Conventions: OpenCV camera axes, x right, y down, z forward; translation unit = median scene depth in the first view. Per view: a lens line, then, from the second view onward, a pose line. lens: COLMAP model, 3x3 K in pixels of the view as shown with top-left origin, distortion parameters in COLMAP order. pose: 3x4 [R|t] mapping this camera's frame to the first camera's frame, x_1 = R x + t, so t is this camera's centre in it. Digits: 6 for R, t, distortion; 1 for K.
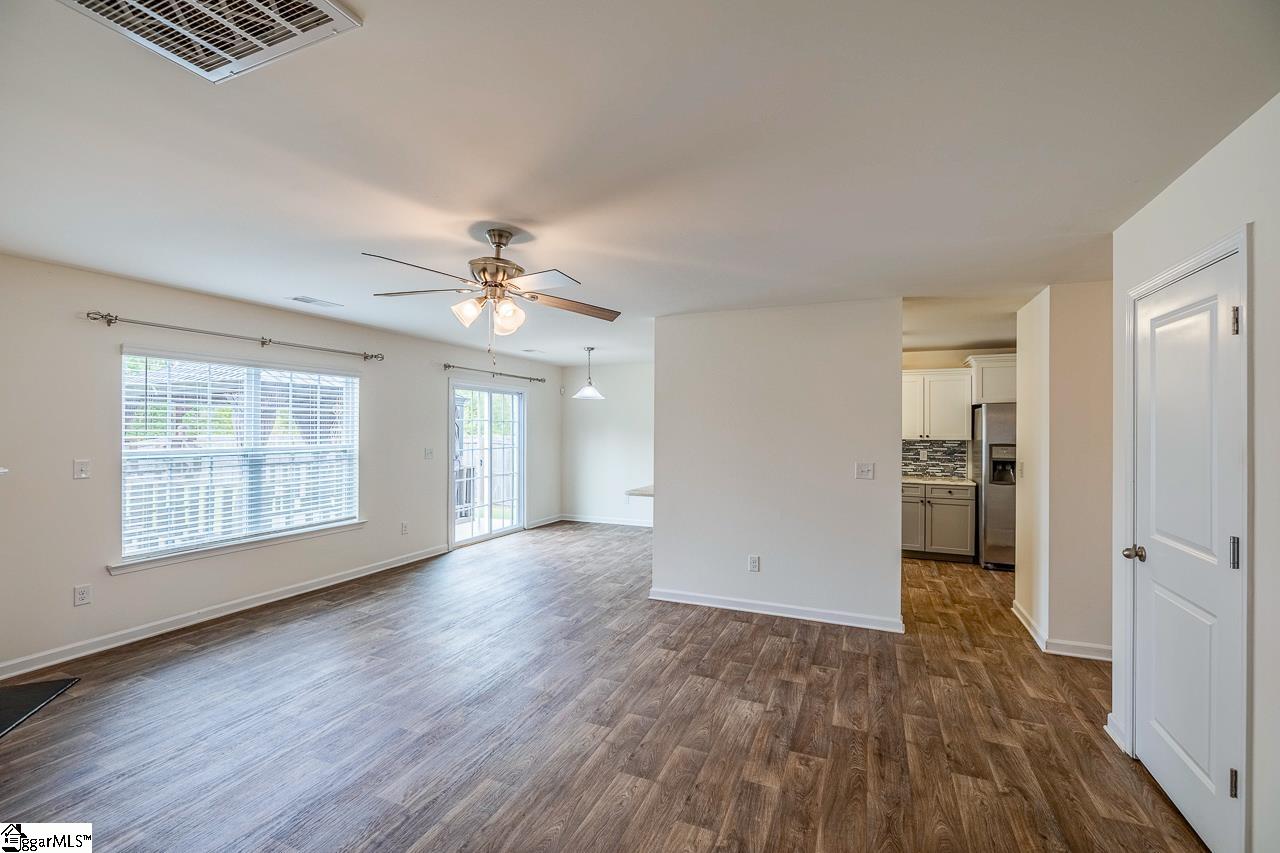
lens RADIAL K [[549.7, 0, 640.1], [0, 549.7, 424.2], [0, 0, 1]] dist [-0.002005, -0.001262]
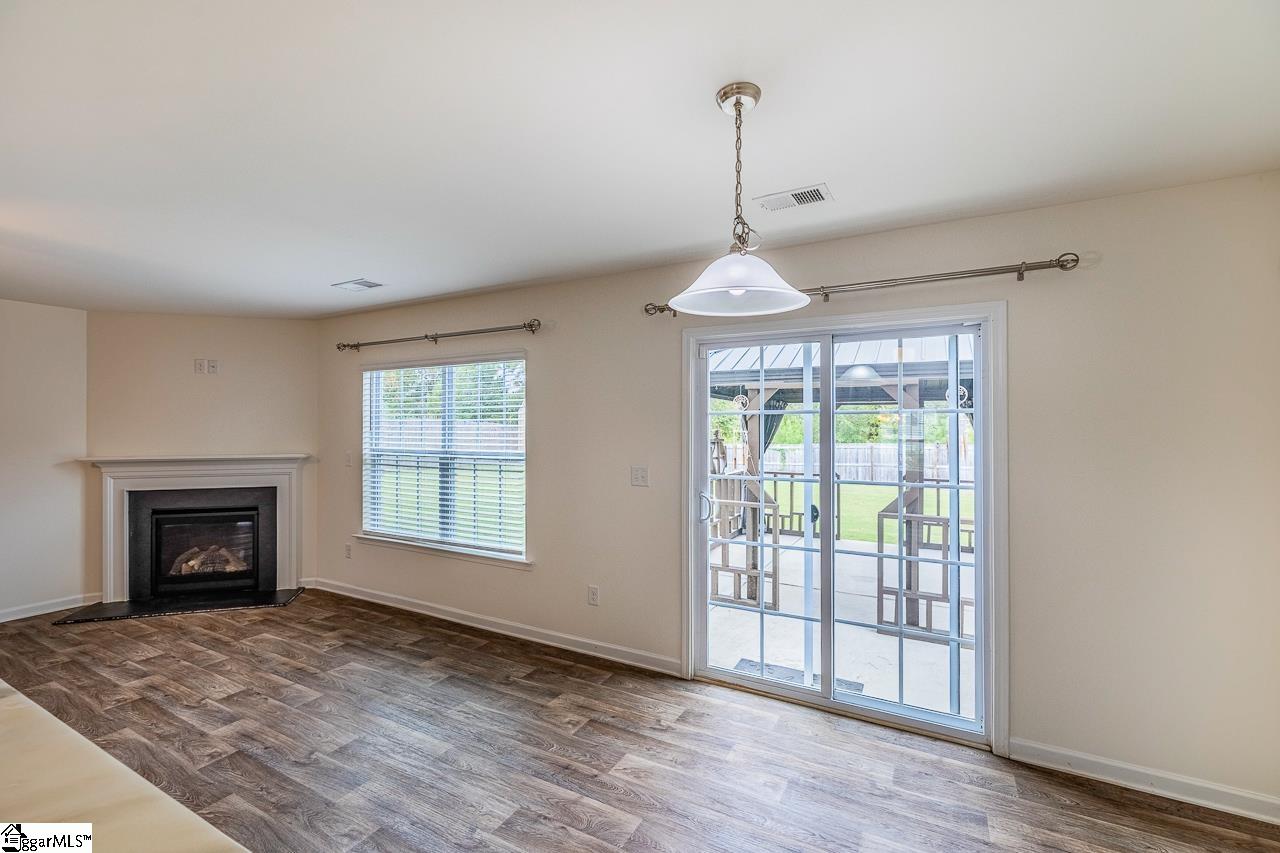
lens RADIAL K [[549.7, 0, 664.1], [0, 549.7, 429.4], [0, 0, 1]] dist [-0.002005, -0.001262]
pose [[-0.088689, -0.000067, -0.996059, 0.231279], [0.003802, 0.999993, -0.000406, 0.009479], [0.996052, -0.003823, -0.088688, 1.569721]]
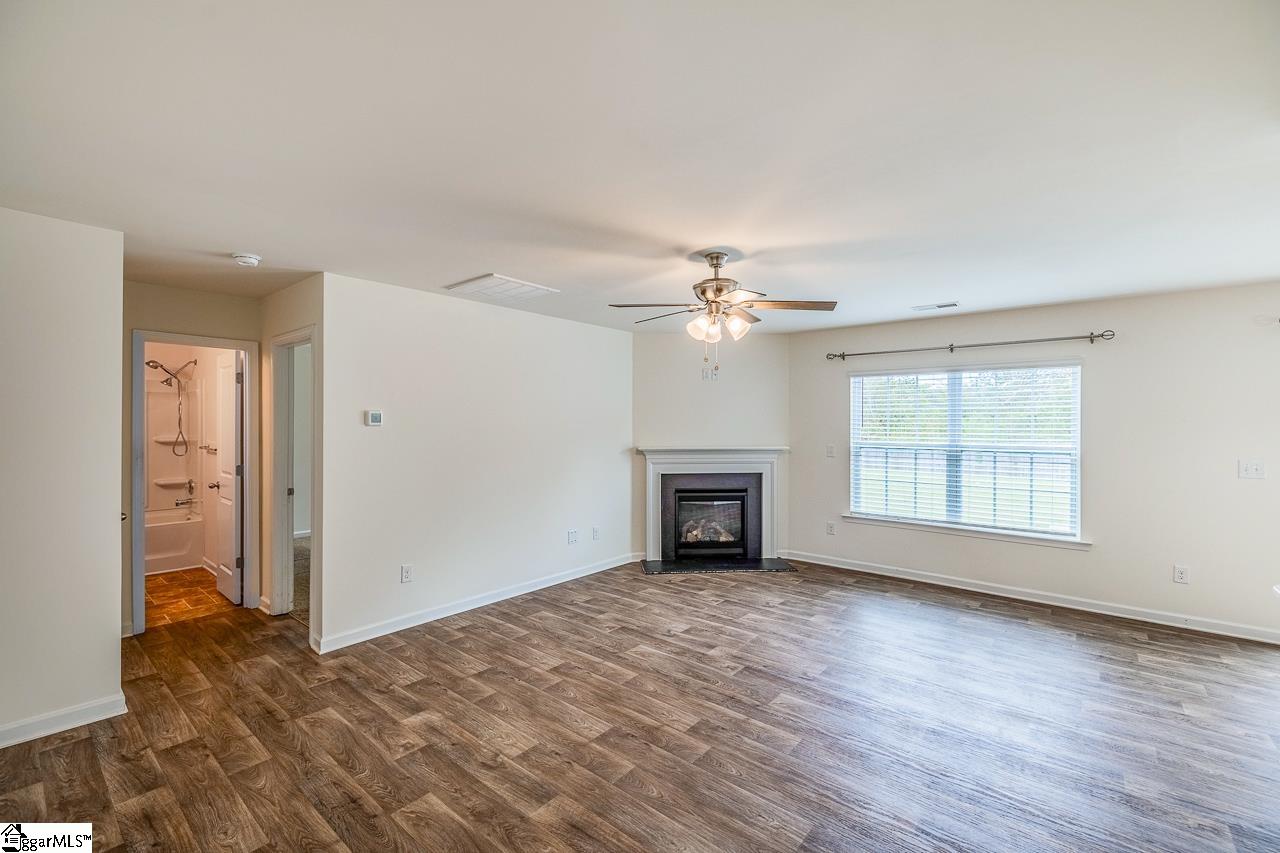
lens RADIAL K [[549.7, 0, 645.6], [0, 549.7, 419.1], [0, 0, 1]] dist [-0.002005, -0.001262]
pose [[-0.298837, -0.013409, -0.954210, 0.582791], [-0.000156, 0.999902, -0.014002, 0.008820], [0.954304, -0.004035, -0.298810, 0.791298]]
